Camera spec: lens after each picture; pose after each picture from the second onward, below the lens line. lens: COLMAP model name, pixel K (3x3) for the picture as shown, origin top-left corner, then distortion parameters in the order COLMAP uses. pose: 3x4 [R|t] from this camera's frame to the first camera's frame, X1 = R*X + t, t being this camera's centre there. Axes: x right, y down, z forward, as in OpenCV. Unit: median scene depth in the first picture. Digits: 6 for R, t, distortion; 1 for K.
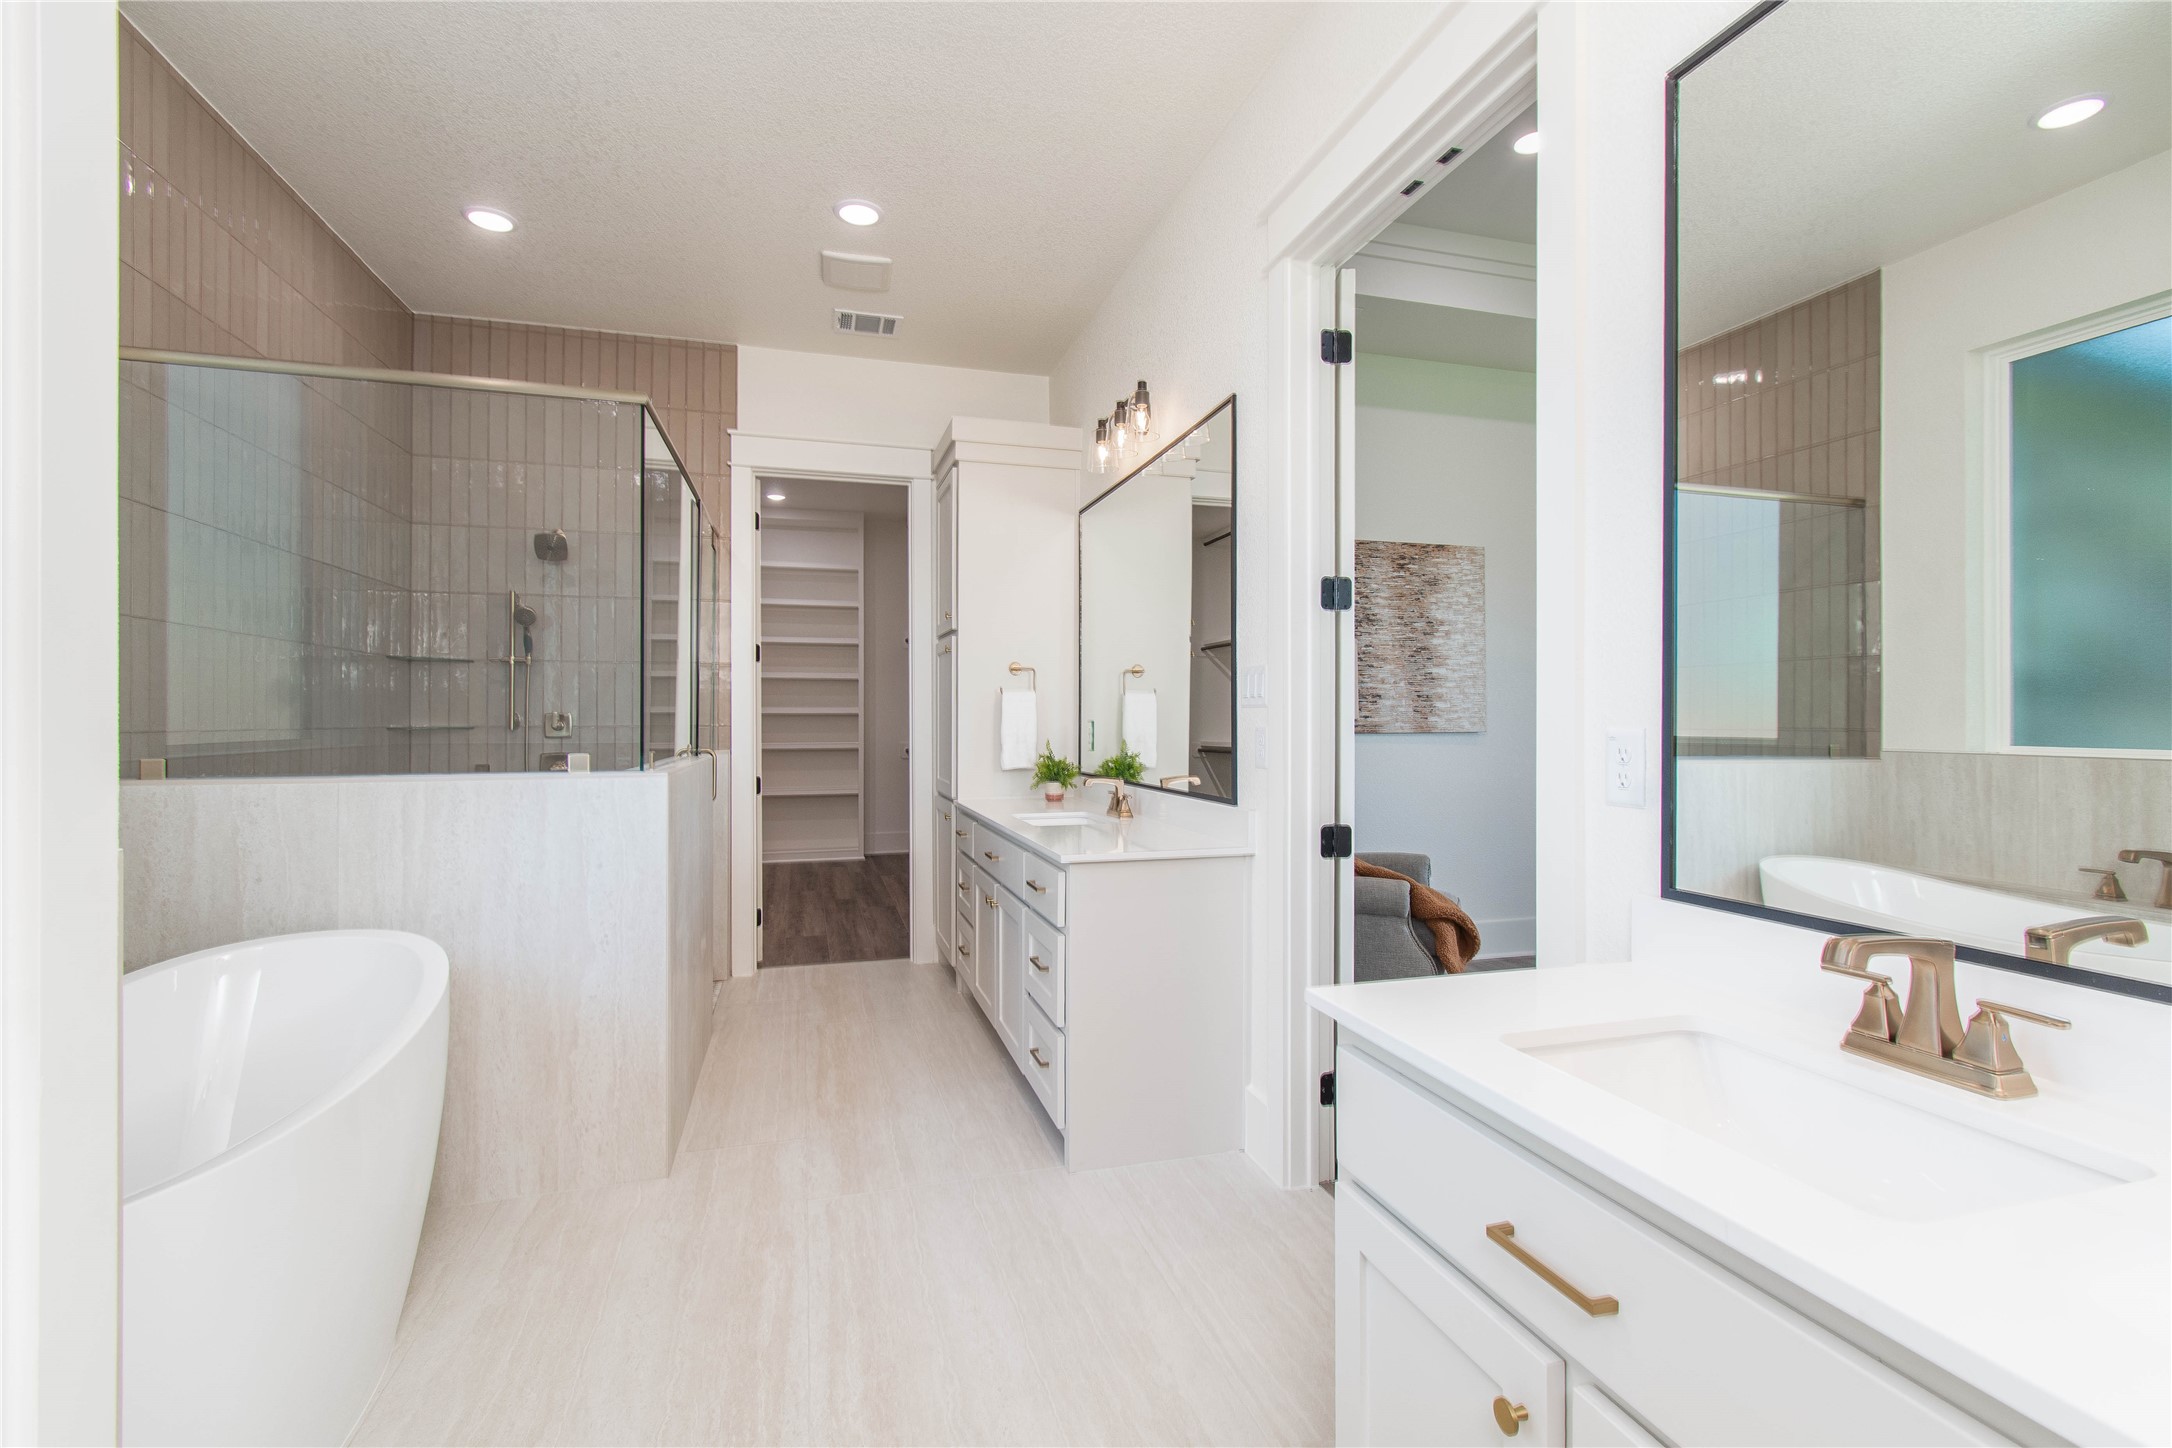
lens RADIAL K [[968.3, 0, 1094.4], [0, 968.3, 713.8], [0, 0, 1]] dist [0.001921, -0.001412]
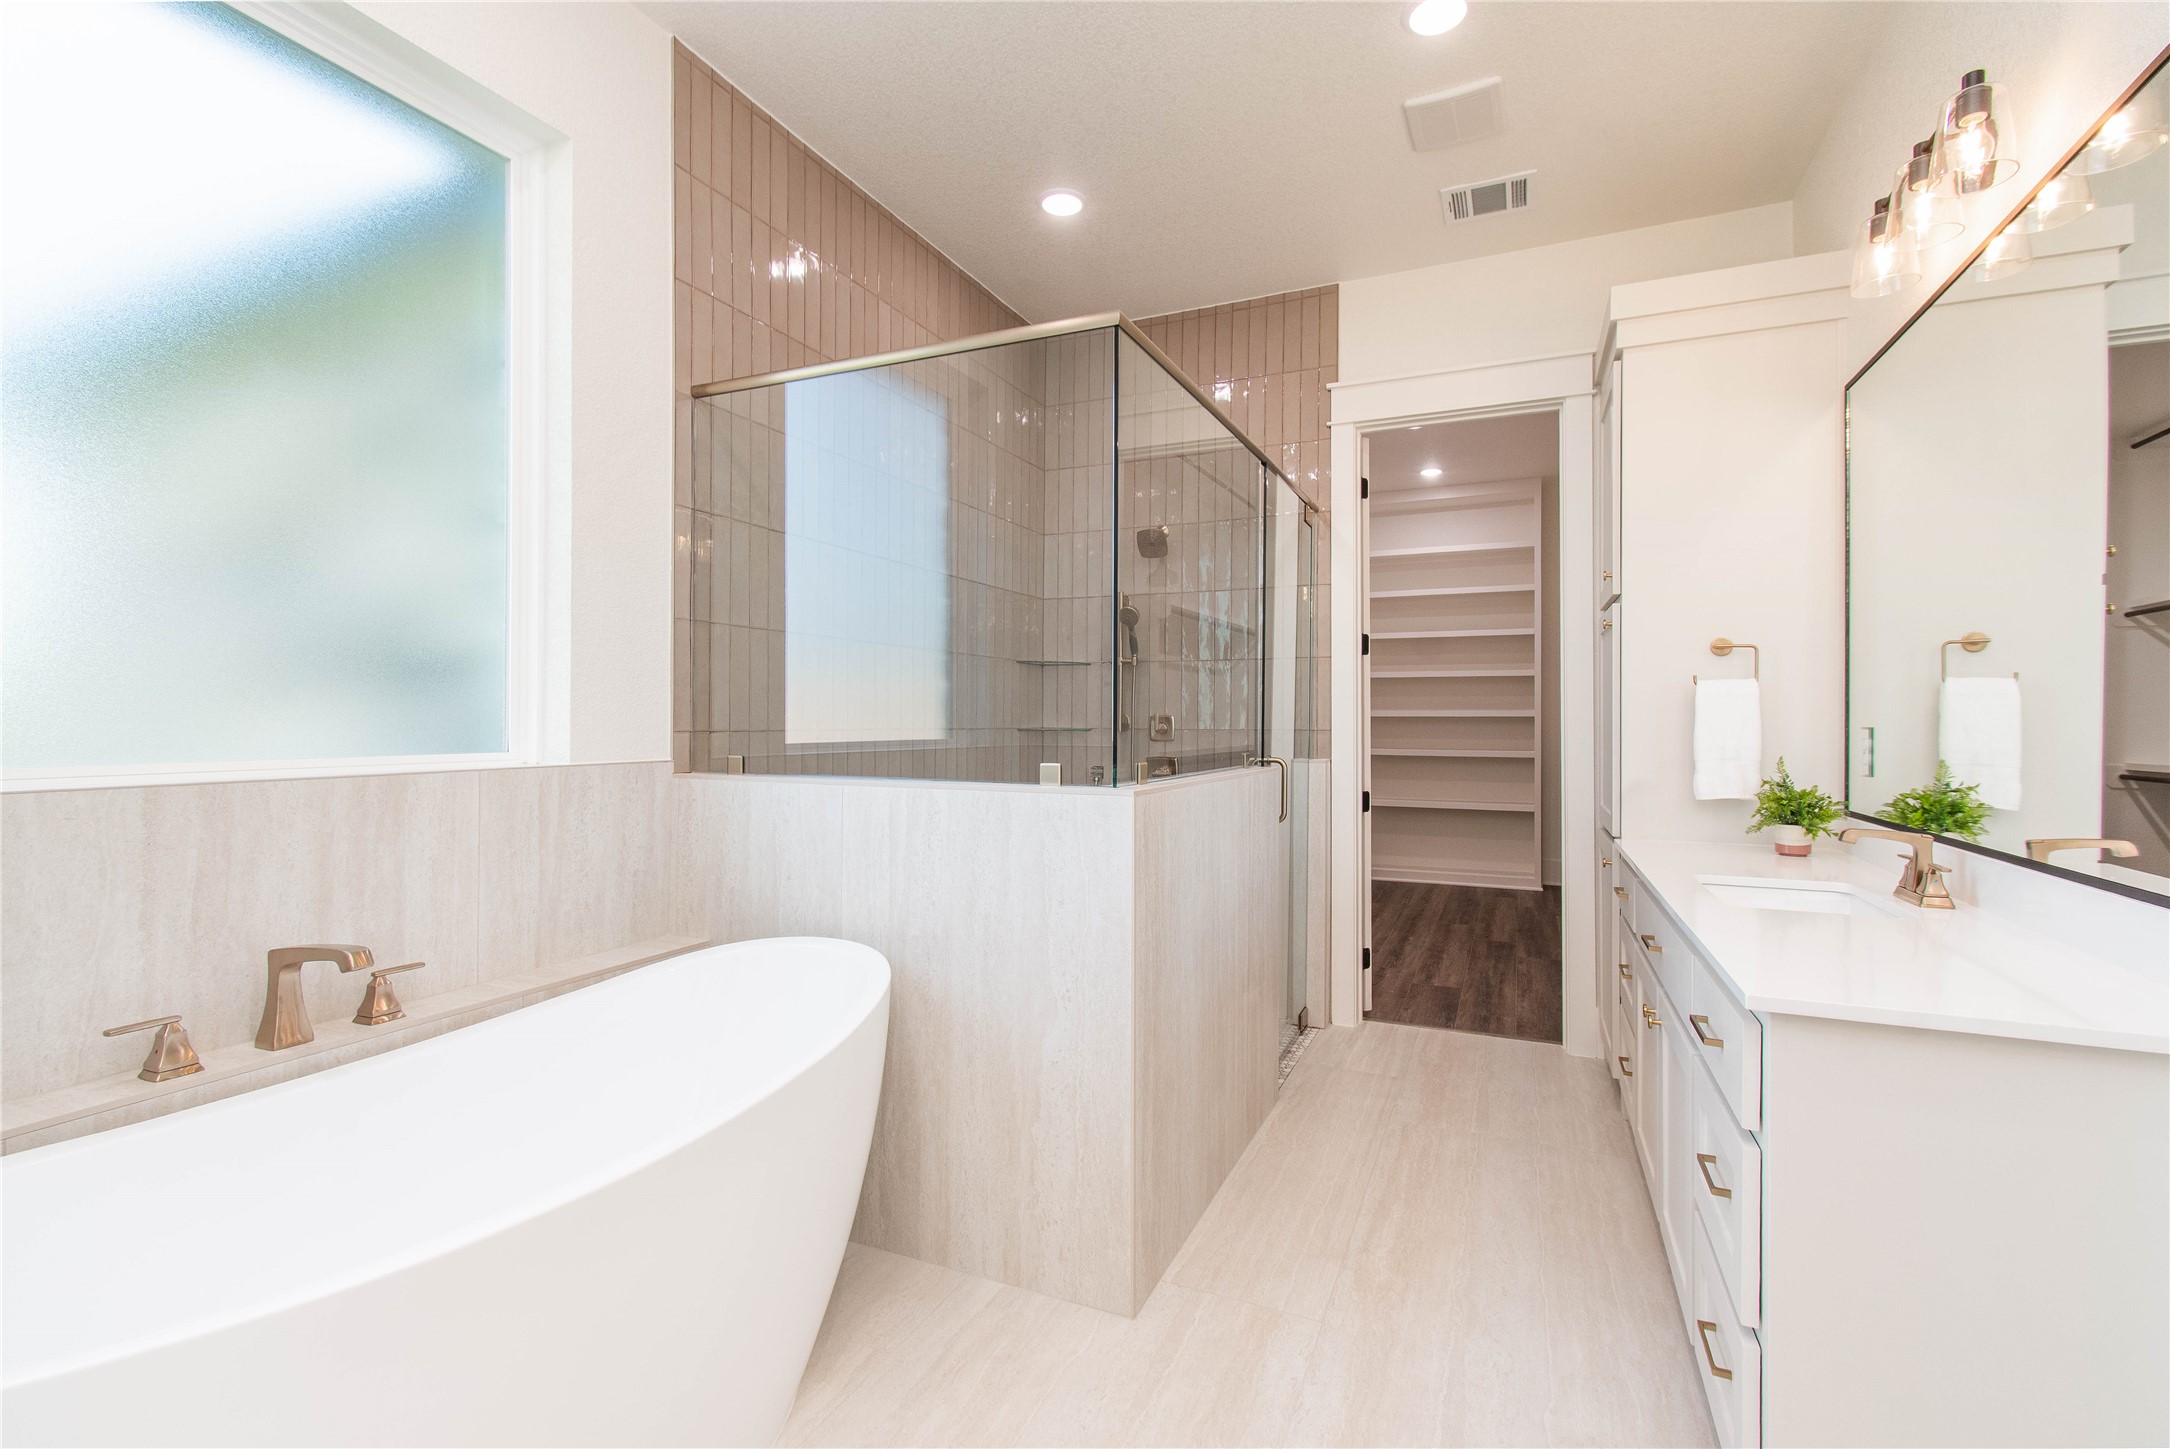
lens RADIAL K [[967.4, 0, 1093.4], [0, 967.4, 714.3], [0, 0, 1]] dist [0.001921, -0.001412]
pose [[0.761229, -0.001600, -0.648481, 0.019614], [-0.000731, 0.999994, -0.003325, 0.001623], [0.648483, 0.003006, 0.761223, 0.229275]]
